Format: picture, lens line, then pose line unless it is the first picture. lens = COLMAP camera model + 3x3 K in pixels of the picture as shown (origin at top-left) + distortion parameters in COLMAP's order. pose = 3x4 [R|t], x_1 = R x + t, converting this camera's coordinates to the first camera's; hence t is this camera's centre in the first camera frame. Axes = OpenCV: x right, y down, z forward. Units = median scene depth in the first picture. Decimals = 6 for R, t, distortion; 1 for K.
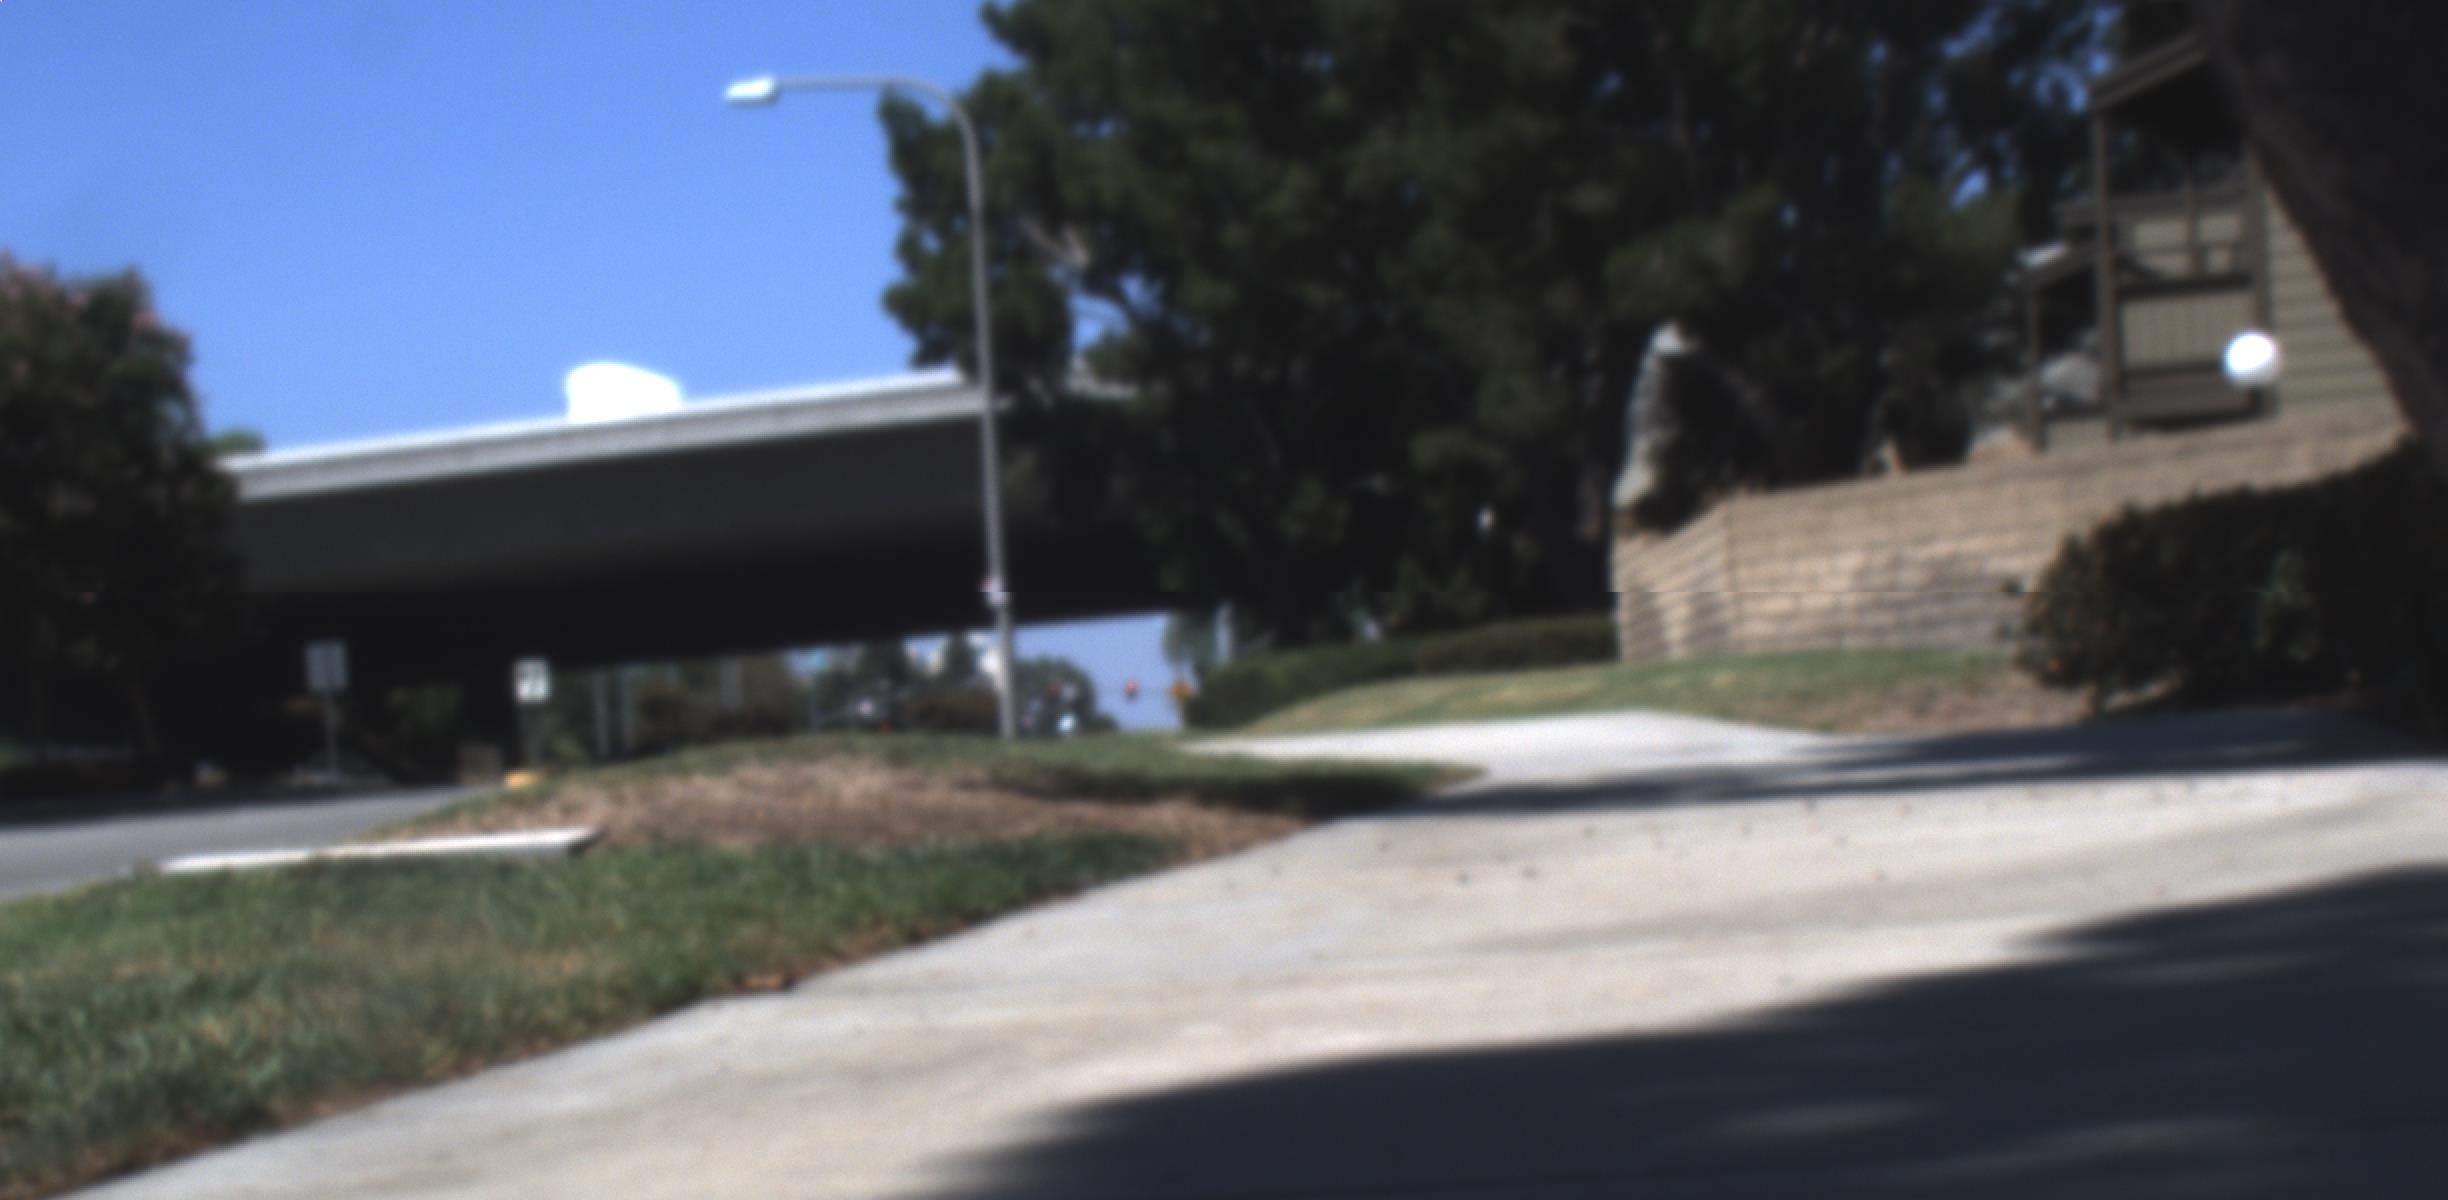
lens RADIAL K [[7849.9, 0, 1238.3], [0, 7849.9, 615.0], [0, 0, 1]] dist [0.413851, 0.000000]
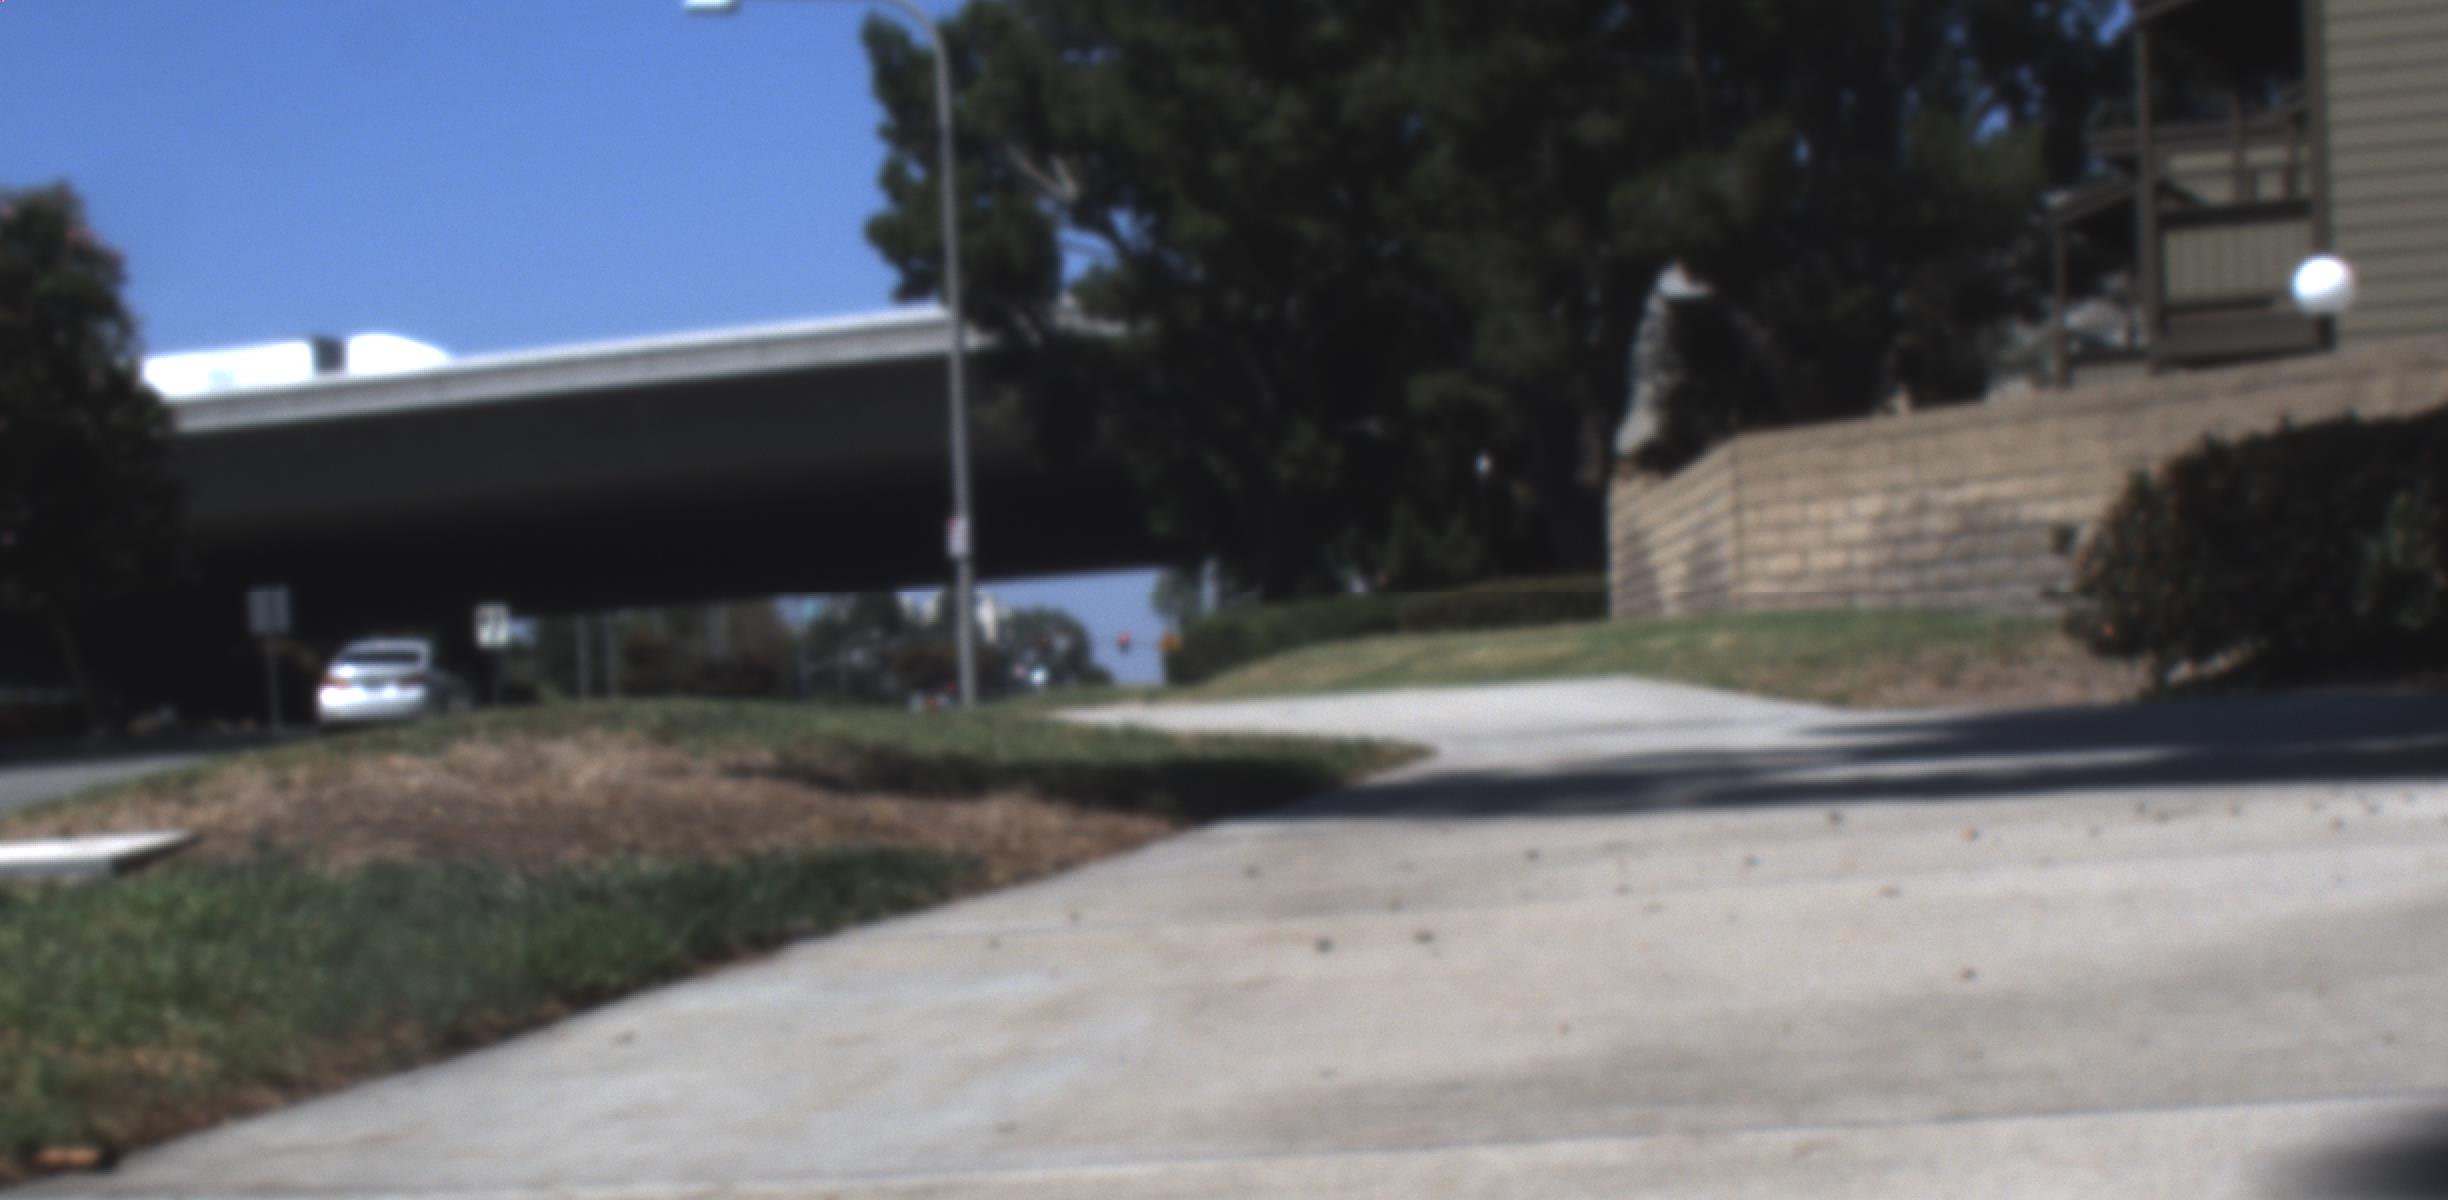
lens RADIAL K [[7849.9, 0, 1252.2], [0, 7849.9, 612.0], [0, 0, 1]] dist [0.413851, 0.000000]
pose [[0.999924, 0.012288, 0.001123, 0.002546], [-0.012295, 0.999904, 0.006440, 0.000110], [-0.001043, -0.006454, 0.999979, 0.039777]]
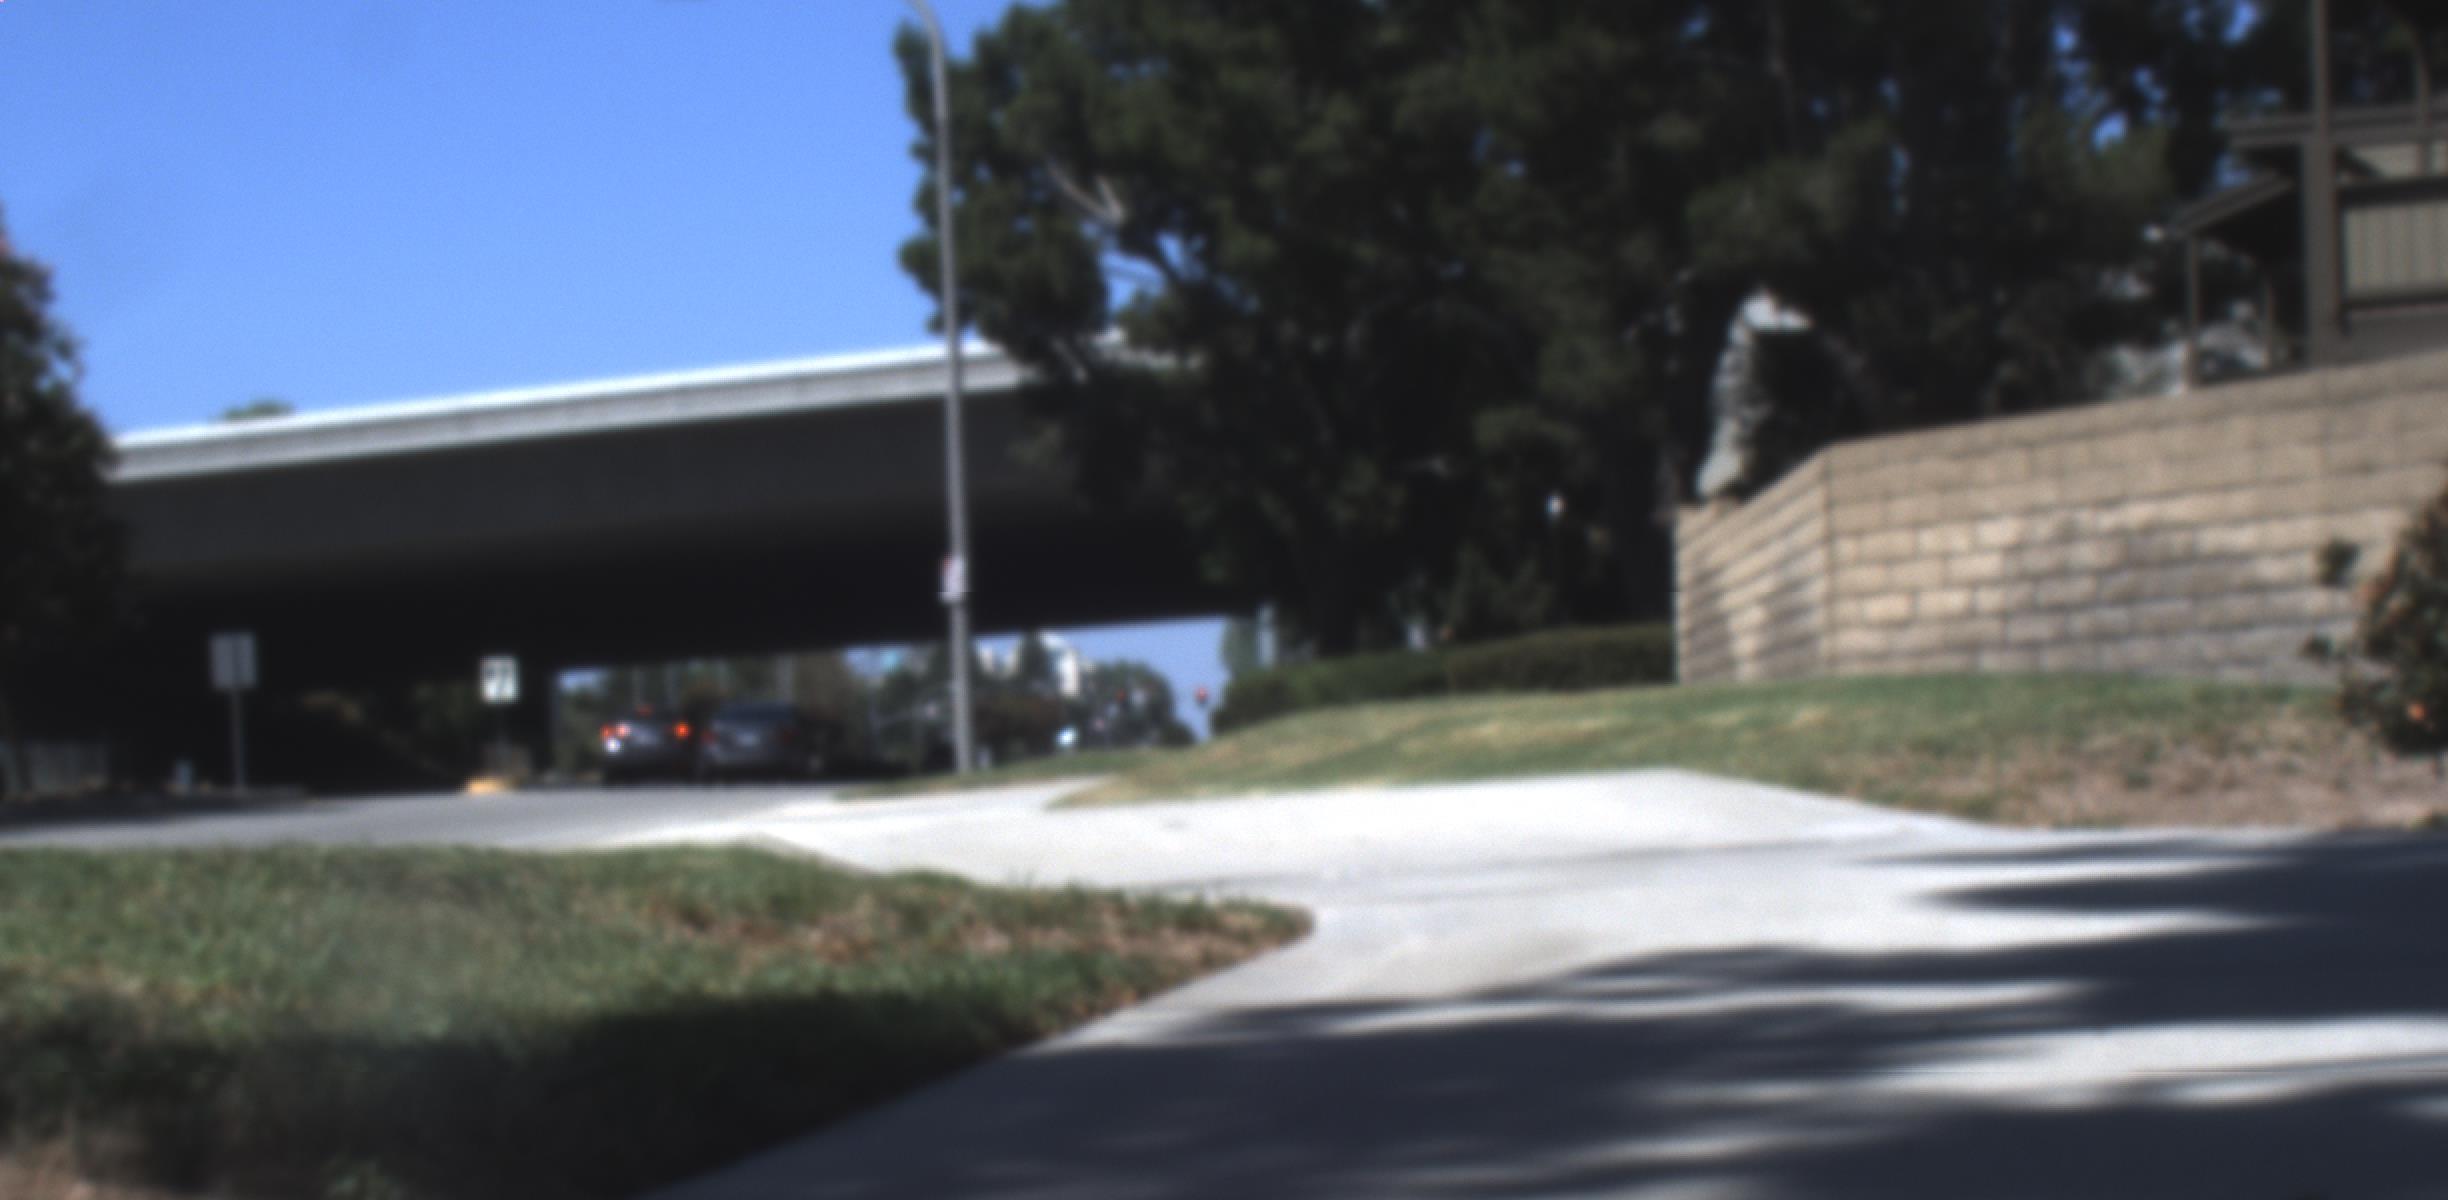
lens RADIAL K [[7849.9, 0, 1268.3], [0, 7849.9, 609.4], [0, 0, 1]] dist [0.413851, 0.000000]
pose [[0.999866, 0.014102, -0.008361, 0.007467], [-0.014104, 0.999901, -0.000159, 0.000352], [0.008358, 0.000277, 0.999965, 0.118842]]
